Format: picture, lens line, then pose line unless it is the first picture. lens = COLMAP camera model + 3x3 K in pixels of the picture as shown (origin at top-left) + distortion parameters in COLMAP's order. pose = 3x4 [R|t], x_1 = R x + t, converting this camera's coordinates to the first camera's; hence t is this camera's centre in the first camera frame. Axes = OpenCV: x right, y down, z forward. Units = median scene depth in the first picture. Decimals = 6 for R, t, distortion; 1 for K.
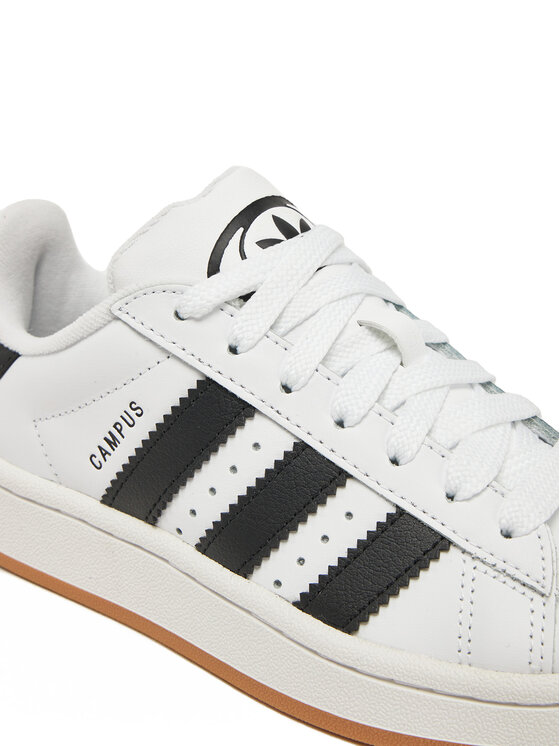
lens RADIAL K [[1928.3, 0, 280.0], [0, 1928.3, 373.0], [0, 0, 1]] dist [-0.121426, -0.206997]
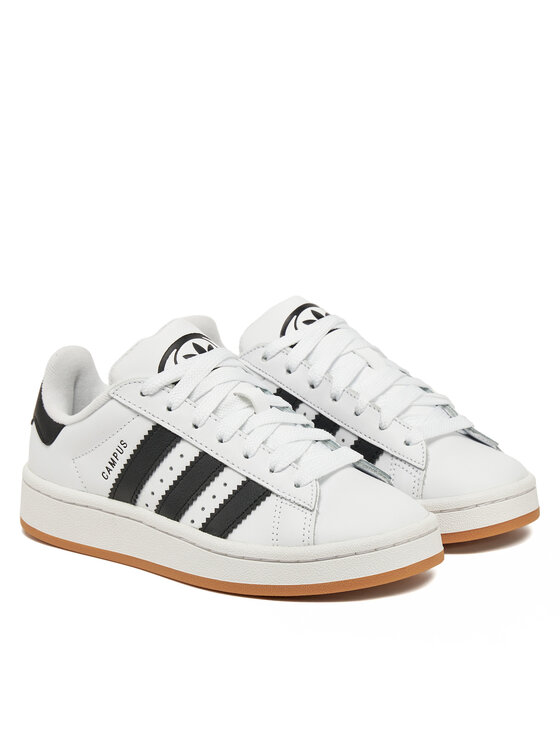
lens RADIAL K [[2159.4, 0, 280.0], [0, 2159.4, 373.0], [0, 0, 1]] dist [-0.105859, 0.001200]
pose [[0.997821, -0.044304, -0.048882, 0.200782], [0.039250, 0.994222, -0.099908, 0.178584], [0.053026, 0.097772, 0.993795, -1.210492]]
